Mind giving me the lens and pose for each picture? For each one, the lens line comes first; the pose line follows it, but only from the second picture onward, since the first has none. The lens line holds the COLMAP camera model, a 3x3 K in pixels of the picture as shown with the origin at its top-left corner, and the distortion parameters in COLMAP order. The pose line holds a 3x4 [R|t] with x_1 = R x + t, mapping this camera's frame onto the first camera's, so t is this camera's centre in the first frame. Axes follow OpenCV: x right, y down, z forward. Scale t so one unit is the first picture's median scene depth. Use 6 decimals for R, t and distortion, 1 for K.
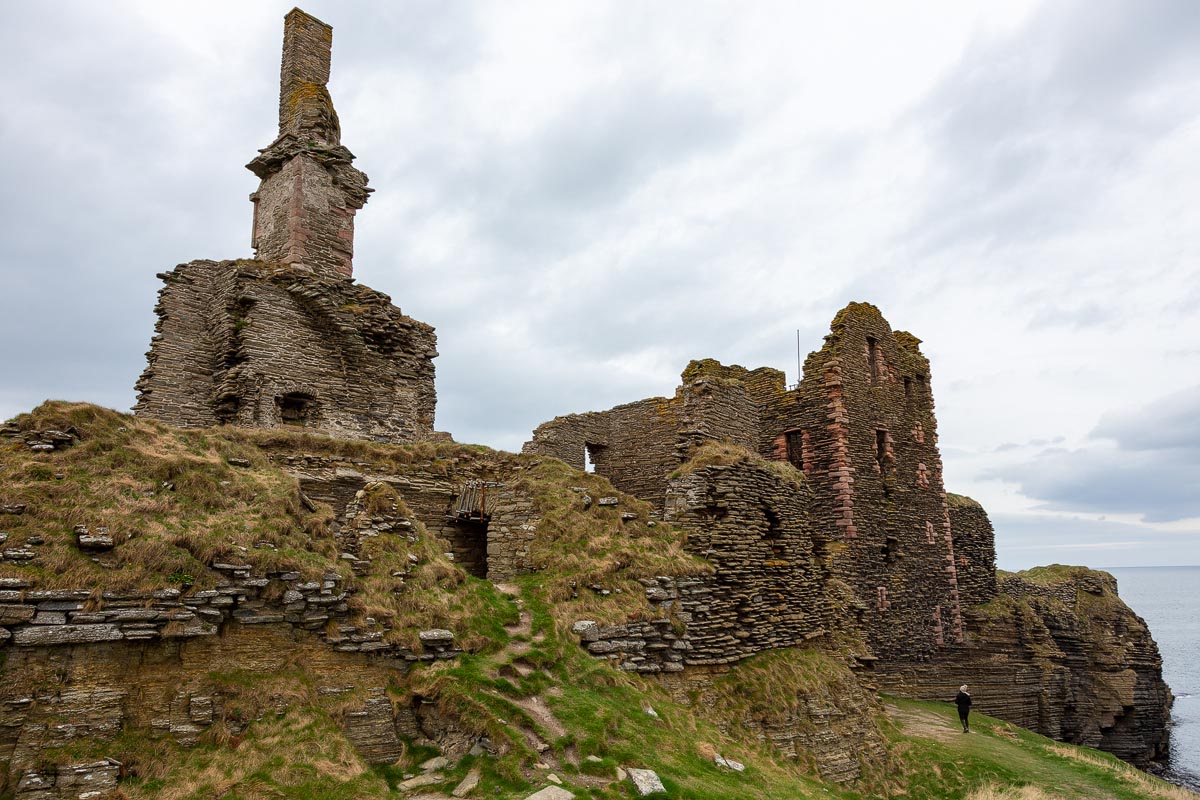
lens RADIAL K [[788.2, 0, 596.0], [0, 788.2, 407.5], [0, 0, 1]] dist [0.008874, -0.005275]
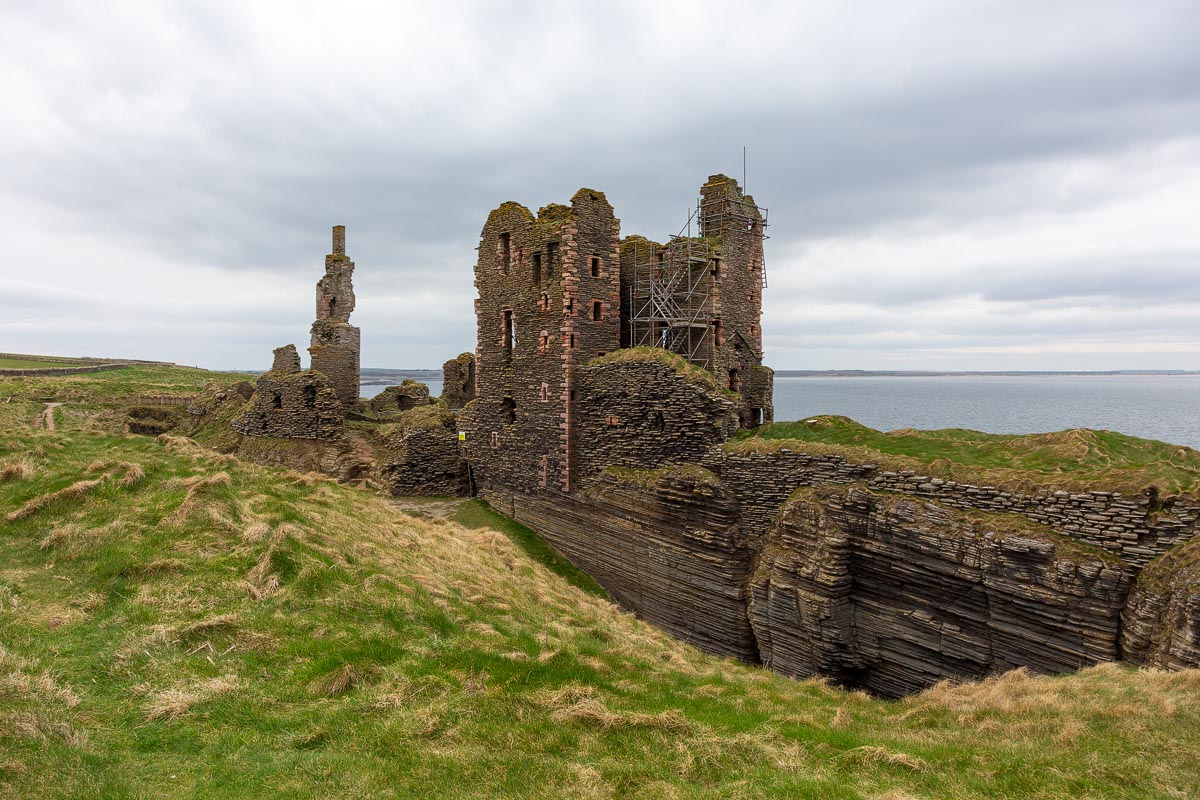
lens RADIAL K [[788.2, 0, 600.4], [0, 788.2, 399.5], [0, 0, 1]] dist [0.008874, -0.005275]
pose [[-0.011994, 0.056963, -0.998304, 1.546721], [0.212782, 0.975655, 0.053114, 0.125711], [0.977026, -0.211784, -0.023822, 1.102638]]
